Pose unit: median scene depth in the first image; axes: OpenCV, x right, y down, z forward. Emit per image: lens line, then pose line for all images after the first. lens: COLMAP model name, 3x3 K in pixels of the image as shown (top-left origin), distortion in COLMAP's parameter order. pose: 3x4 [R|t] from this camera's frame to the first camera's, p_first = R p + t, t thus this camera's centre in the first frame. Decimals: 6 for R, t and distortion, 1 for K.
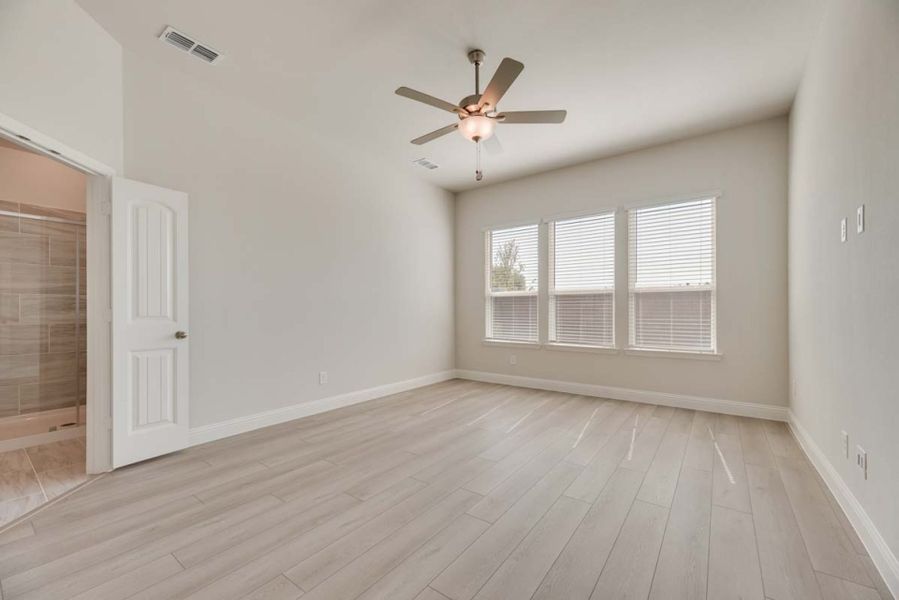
lens RADIAL K [[363.6, 0, 450.4], [0, 363.6, 310.3], [0, 0, 1]] dist [0.002752, 0.000076]
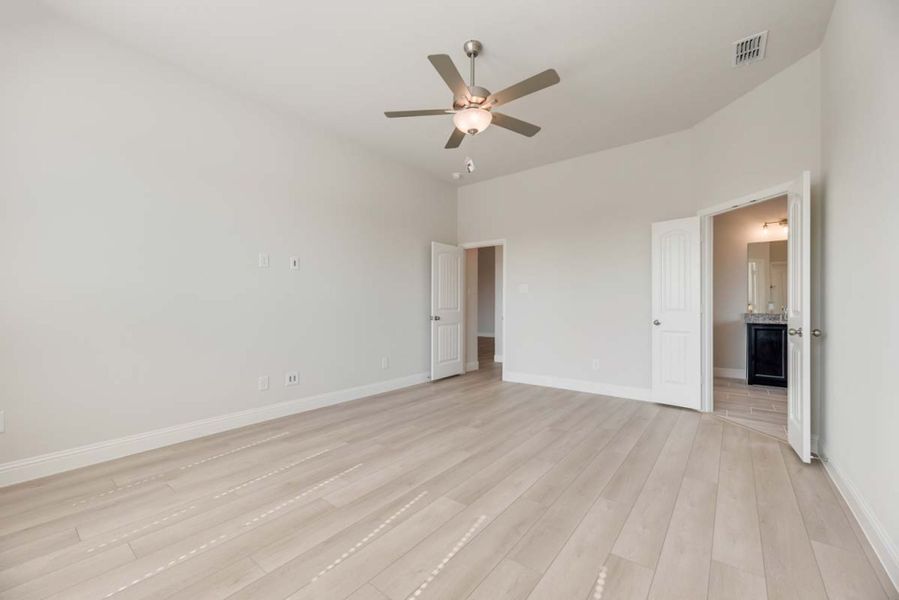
lens RADIAL K [[363.6, 0, 449.7], [0, 363.6, 308.3], [0, 0, 1]] dist [0.002752, 0.000076]
pose [[-0.999529, 0.002938, 0.030552, 0.106385], [0.003055, 0.999988, 0.003758, 0.002435], [-0.030541, 0.003850, -0.999526, 2.009024]]
